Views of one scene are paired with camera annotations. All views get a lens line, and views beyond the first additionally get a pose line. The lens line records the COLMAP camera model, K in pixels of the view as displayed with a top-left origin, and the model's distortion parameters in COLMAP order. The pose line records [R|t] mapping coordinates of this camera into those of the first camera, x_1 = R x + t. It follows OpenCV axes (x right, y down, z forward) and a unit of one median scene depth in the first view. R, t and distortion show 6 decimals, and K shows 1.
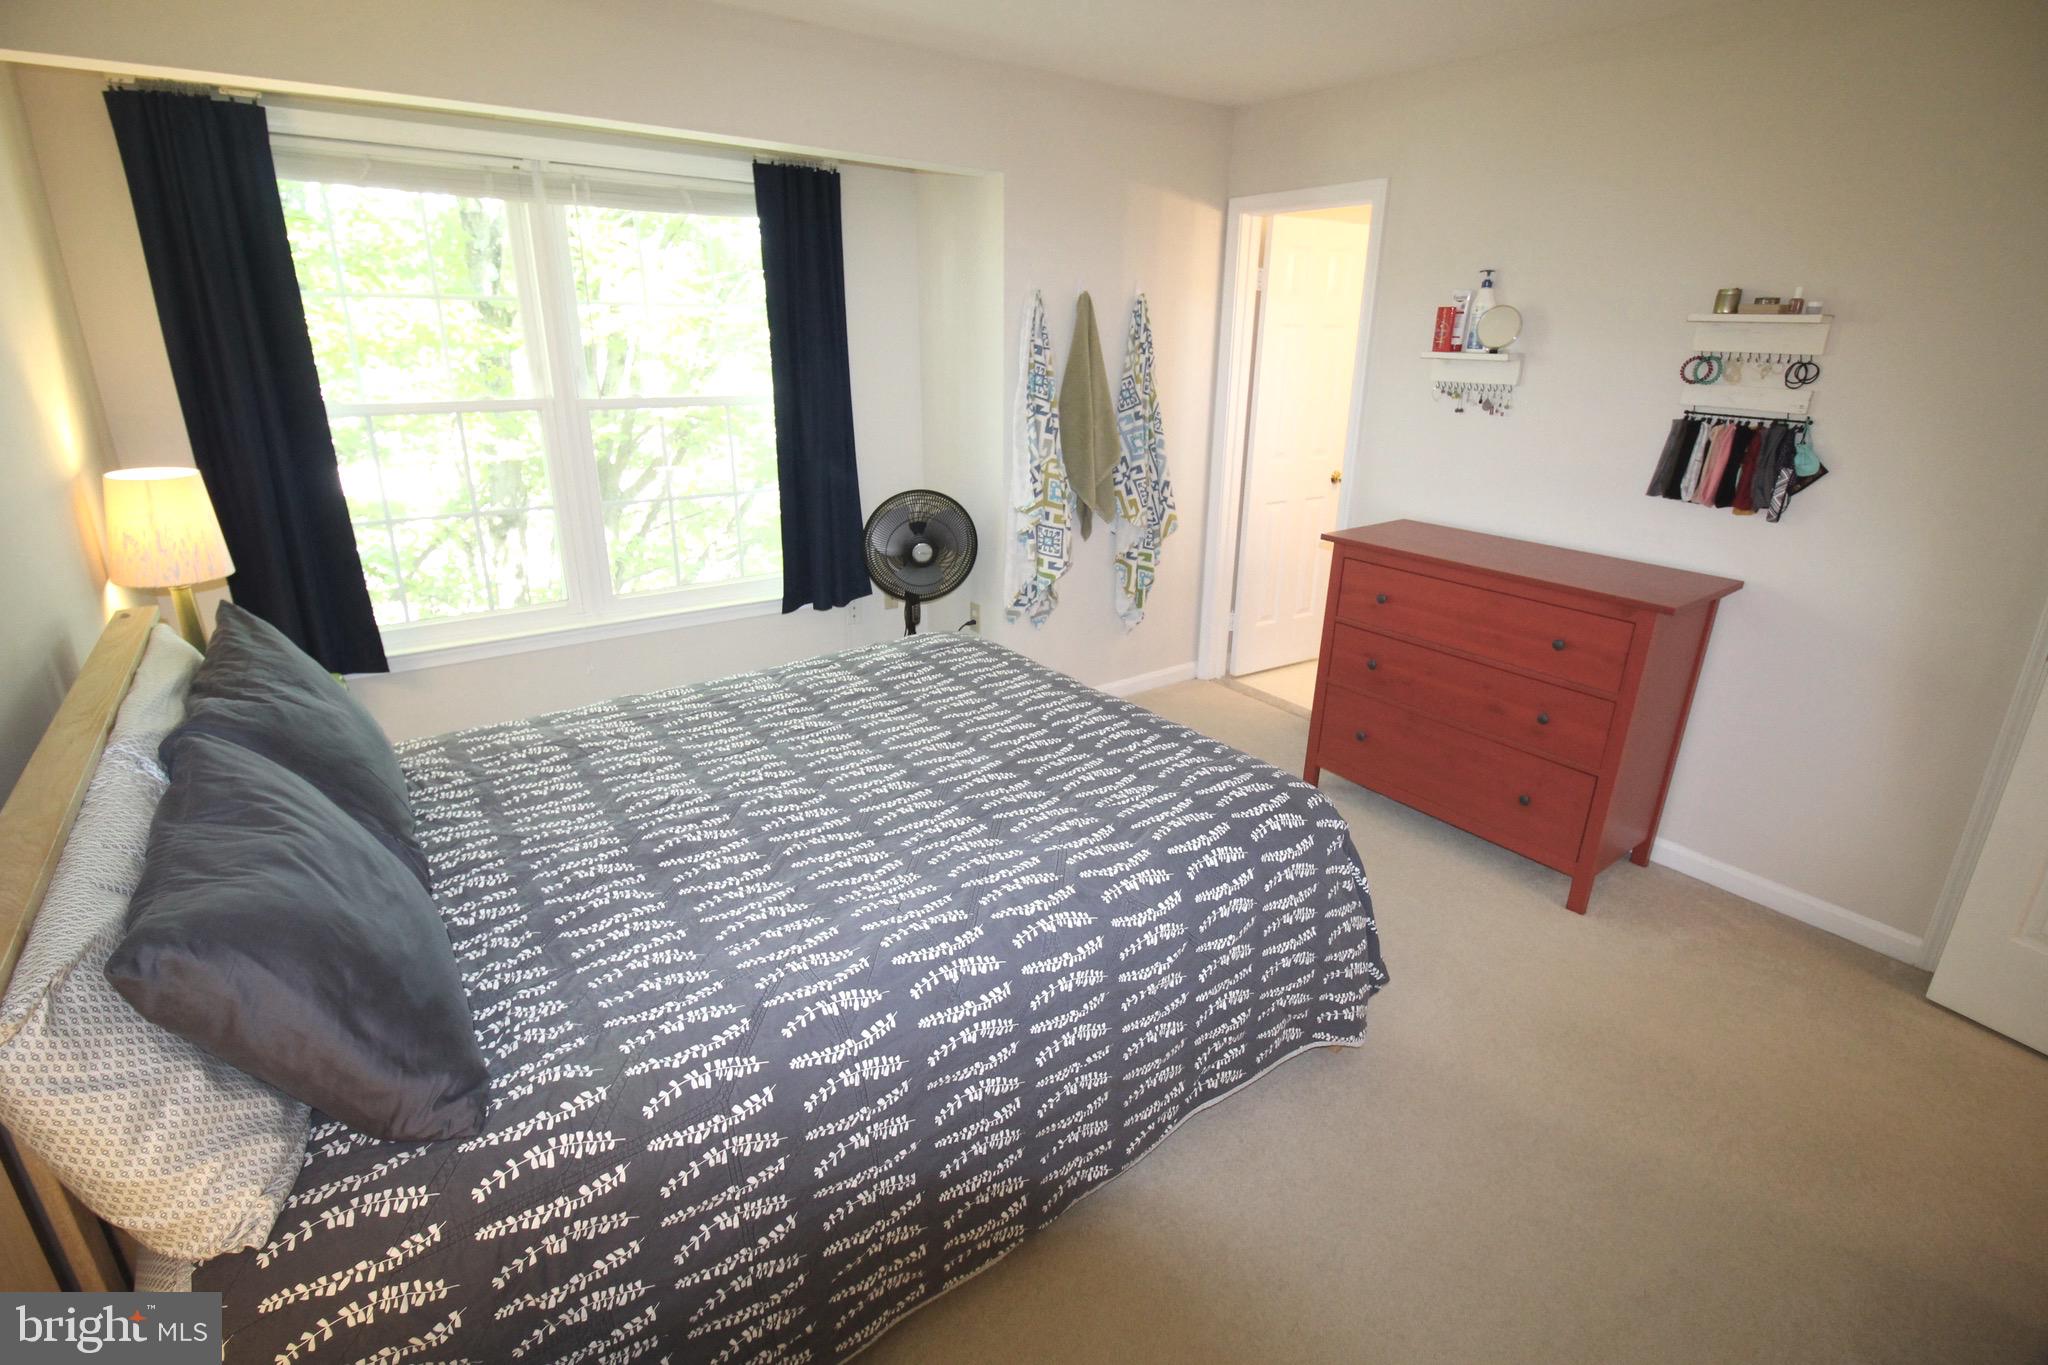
lens RADIAL K [[949.3, 0, 1023.3], [0, 949.3, 653.1], [0, 0, 1]] dist [0.002086, -0.013575]
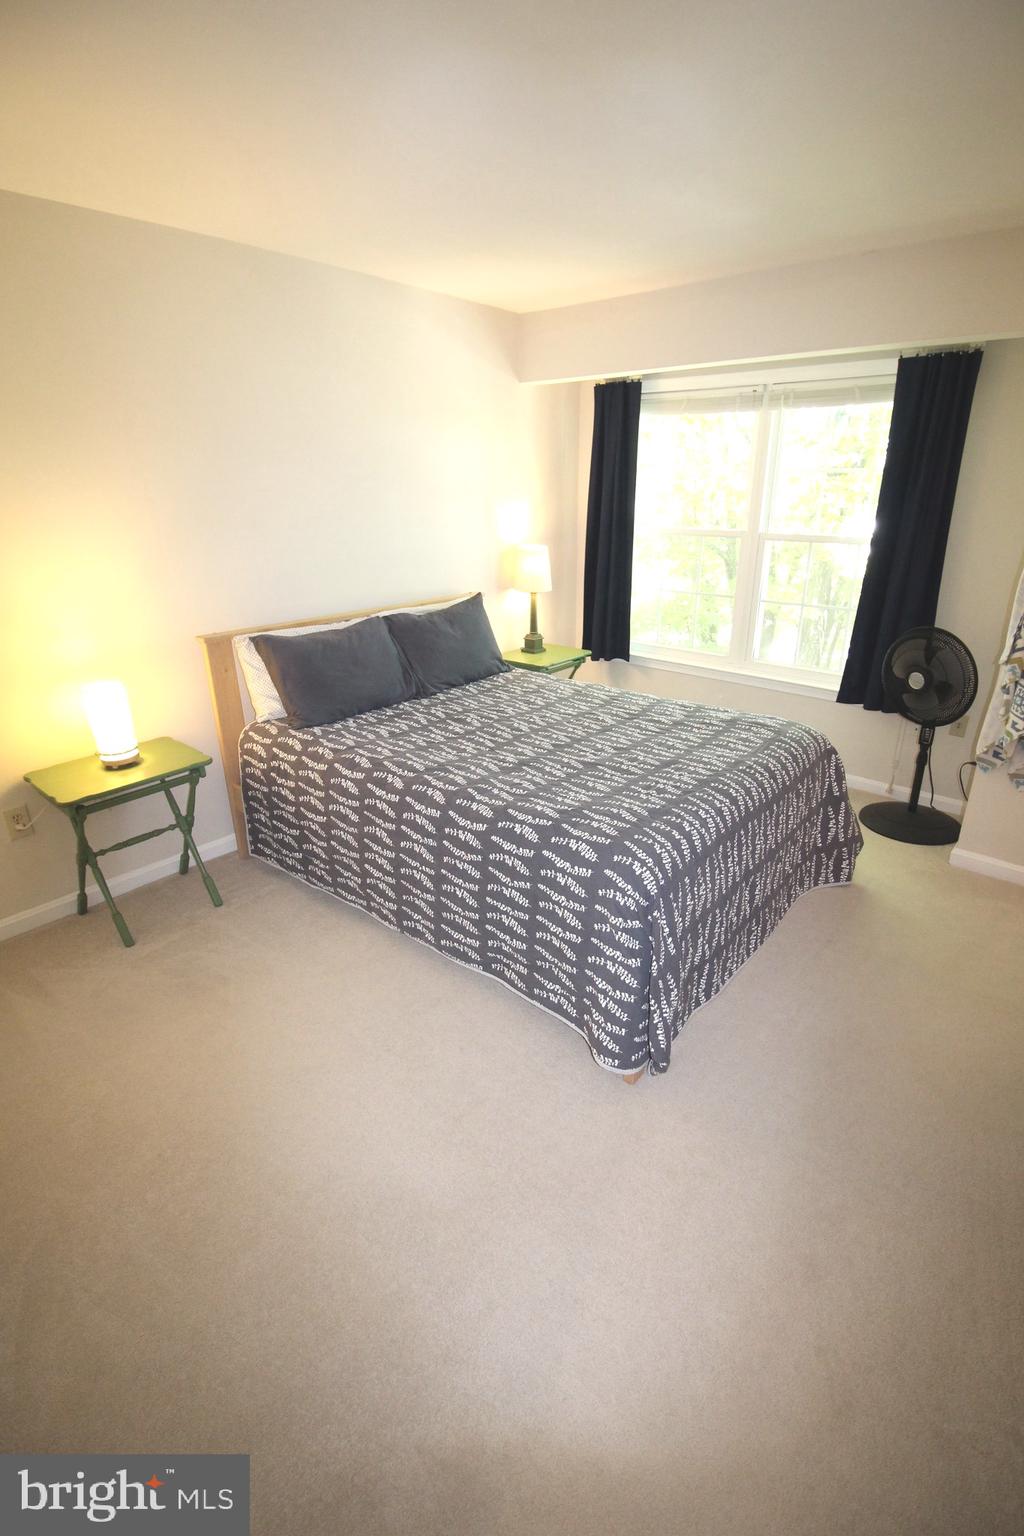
lens RADIAL K [[711.9, 0, 529.7], [0, 711.9, 765.3], [0, 0, 1]] dist [0.002086, -0.013575]
pose [[0.228293, 0.341055, -0.911901, 1.016432], [-0.308493, 0.913713, 0.264502, -0.158250], [0.923425, 0.220931, 0.313807, 0.517003]]
